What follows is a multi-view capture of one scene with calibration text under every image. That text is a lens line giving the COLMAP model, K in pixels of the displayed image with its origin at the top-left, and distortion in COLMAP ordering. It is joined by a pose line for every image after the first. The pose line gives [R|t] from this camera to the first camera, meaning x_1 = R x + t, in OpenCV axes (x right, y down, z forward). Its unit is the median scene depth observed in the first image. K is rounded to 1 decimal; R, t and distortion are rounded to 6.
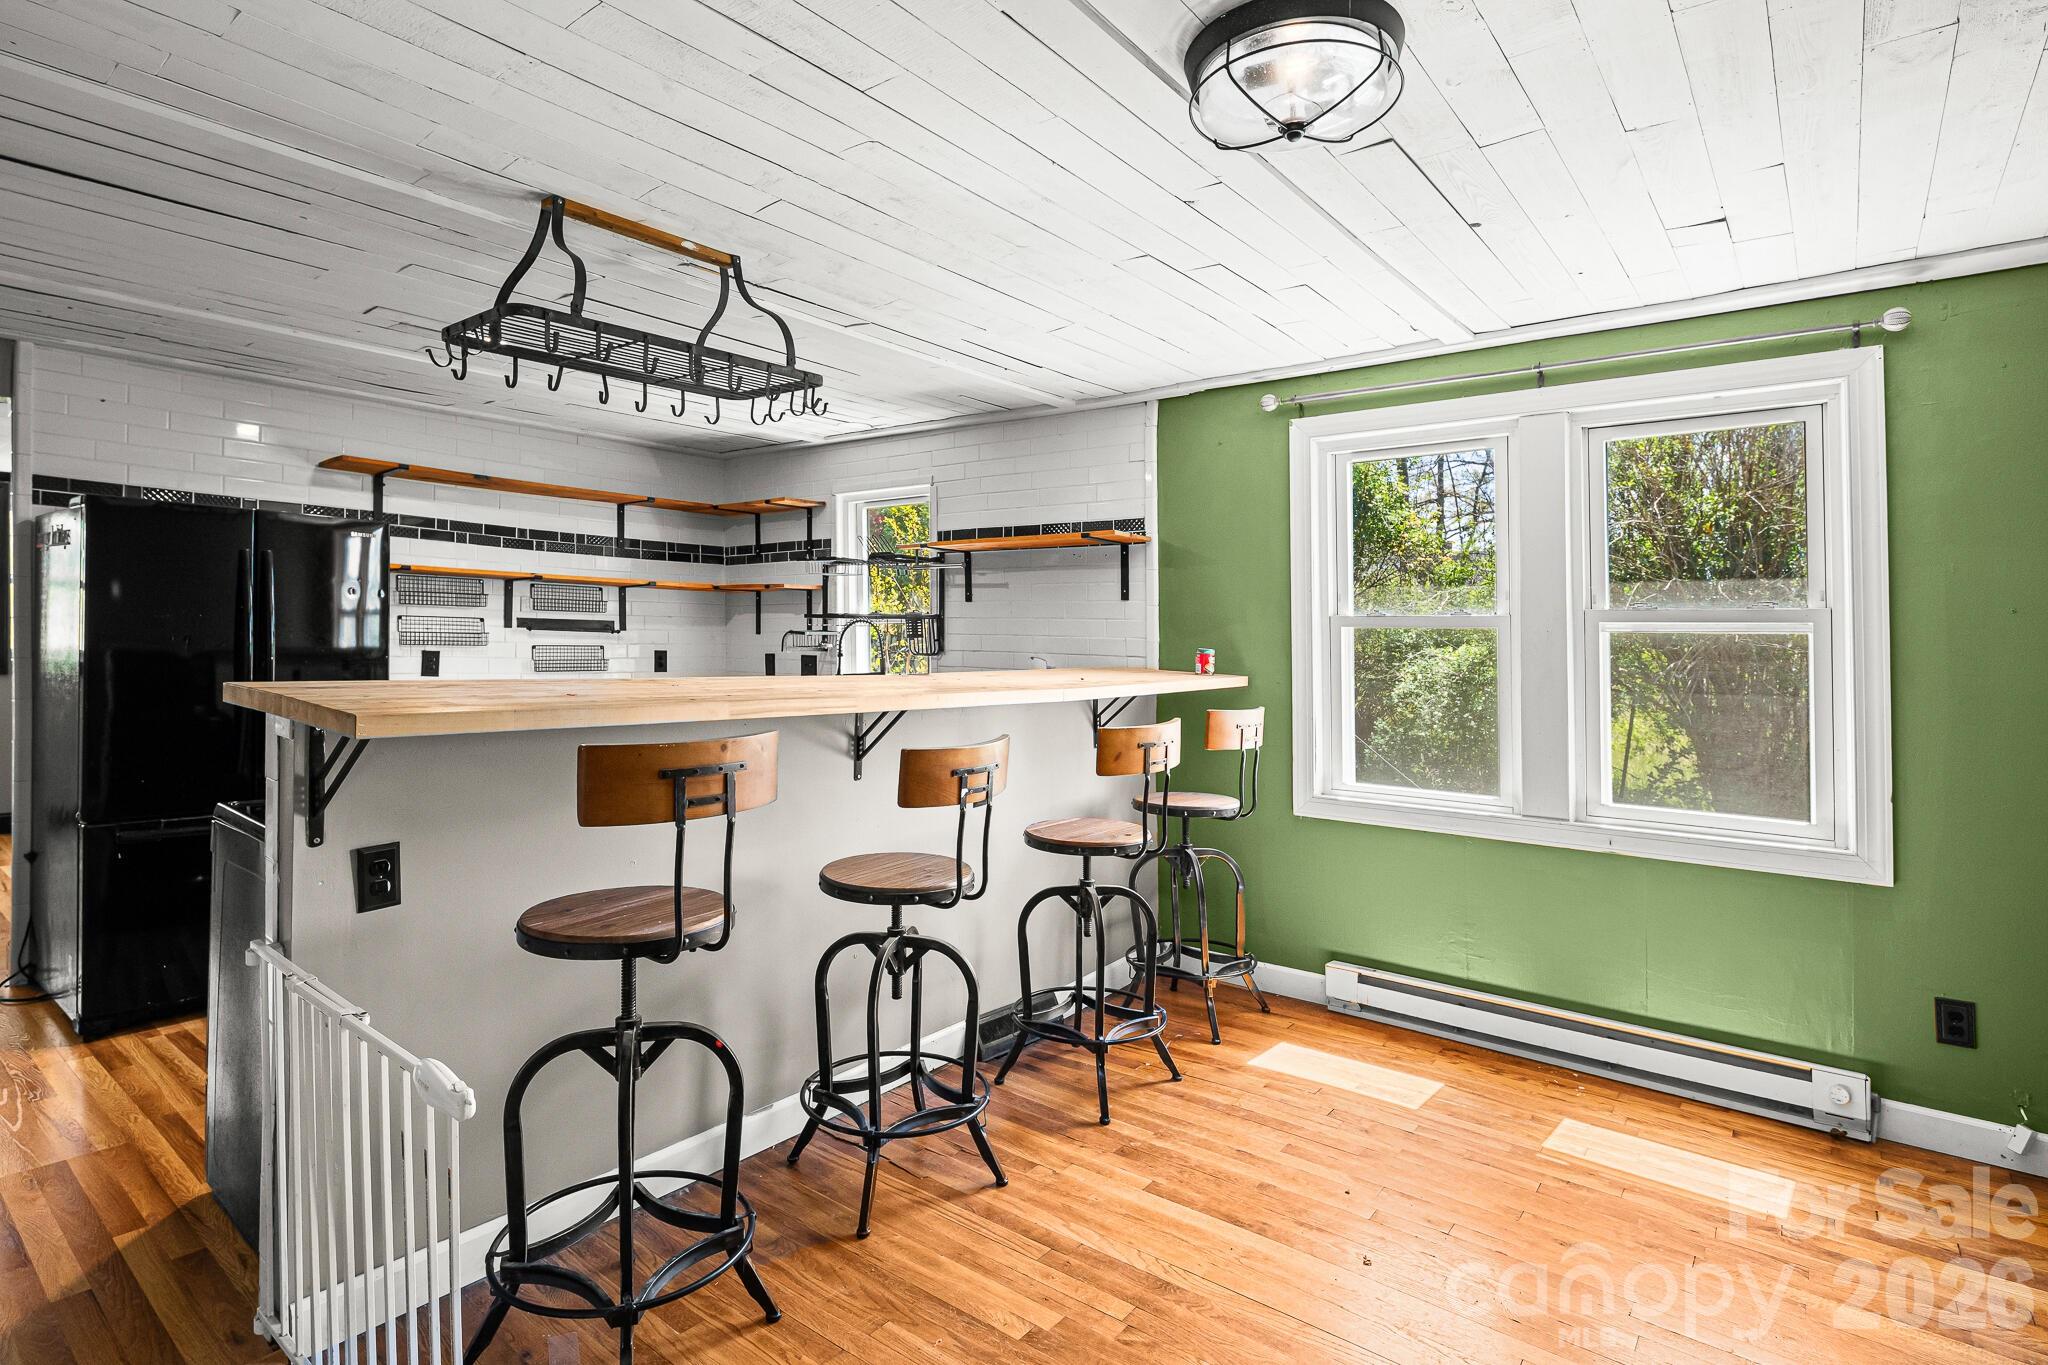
lens RADIAL K [[1009.4, 0, 1002.4], [0, 1009.4, 627.0], [0, 0, 1]] dist [0.004623, -0.001172]
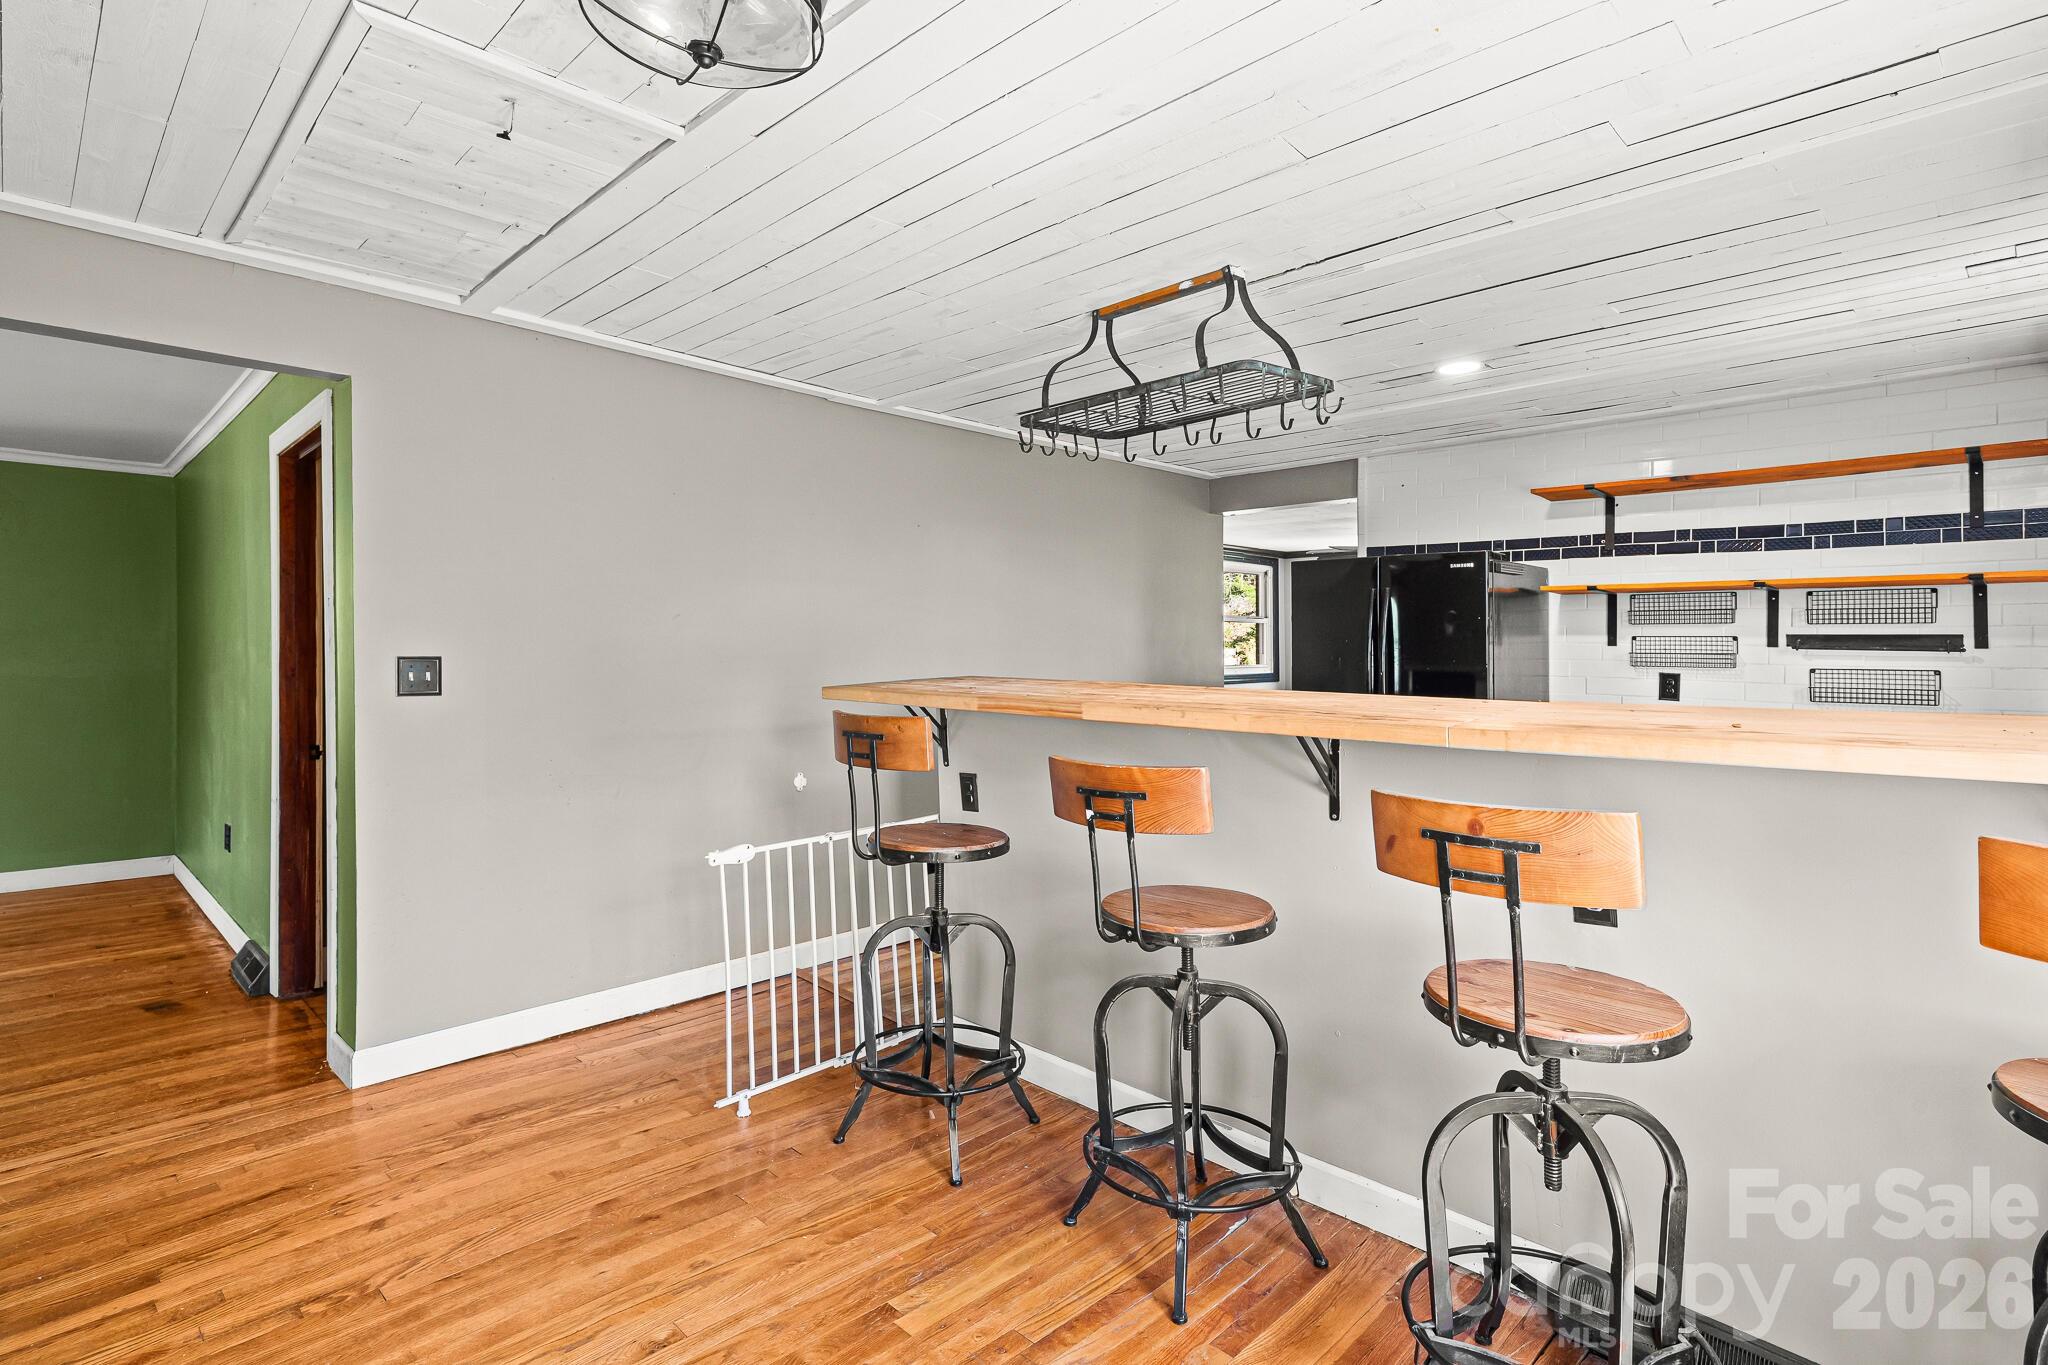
lens RADIAL K [[1009.4, 0, 1020.6], [0, 1009.4, 682.6], [0, 0, 1]] dist [0.004623, -0.001172]
pose [[-0.089423, 0.016389, -0.995859, 0.387812], [0.004011, 0.999862, 0.016095, 0.014046], [0.995986, -0.002555, -0.089476, 0.456996]]
